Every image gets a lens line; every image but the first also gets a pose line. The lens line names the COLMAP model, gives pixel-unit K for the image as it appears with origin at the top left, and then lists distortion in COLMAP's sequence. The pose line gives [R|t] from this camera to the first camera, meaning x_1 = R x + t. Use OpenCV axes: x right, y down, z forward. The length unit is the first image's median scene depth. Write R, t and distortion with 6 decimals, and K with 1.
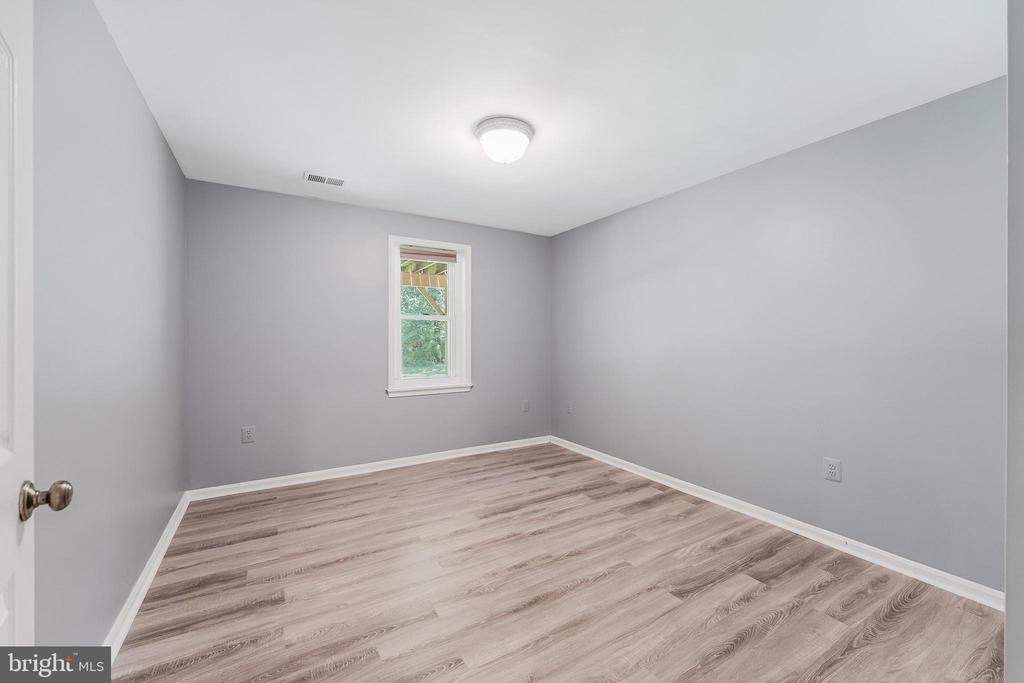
lens RADIAL K [[412.8, 0, 513.0], [0, 412.8, 338.7], [0, 0, 1]] dist [0.000818, -0.000451]
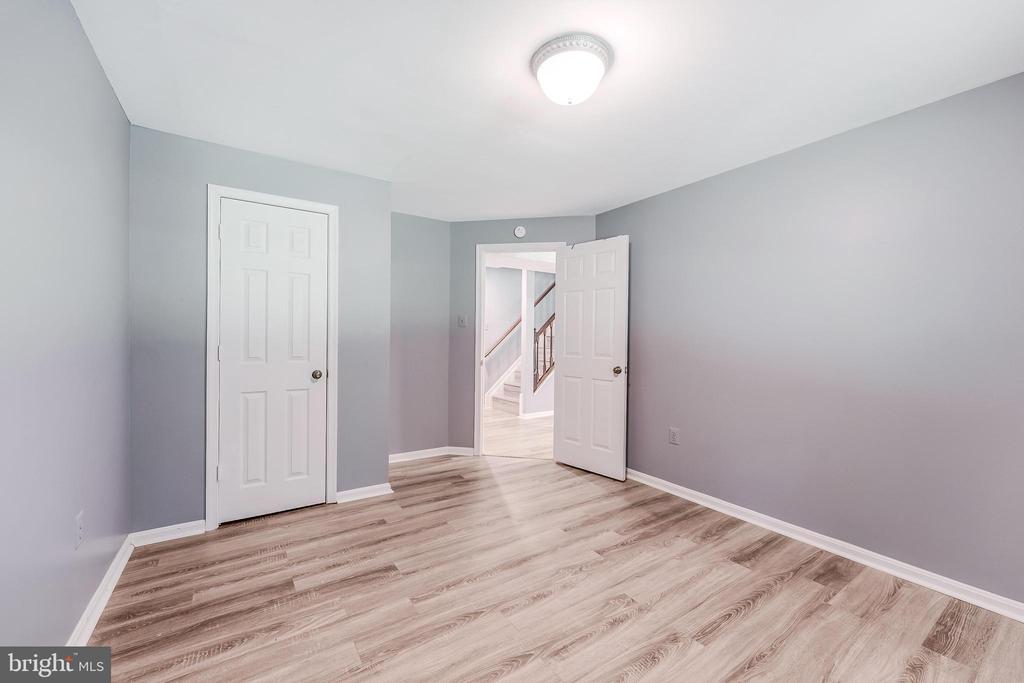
lens RADIAL K [[412.8, 0, 512.5], [0, 412.8, 340.0], [0, 0, 1]] dist [0.000818, -0.000451]
pose [[-0.998570, -0.010420, -0.052433, 0.131542], [-0.010809, 0.999916, 0.007137, -0.001135], [0.052355, 0.007694, -0.998599, 1.960751]]
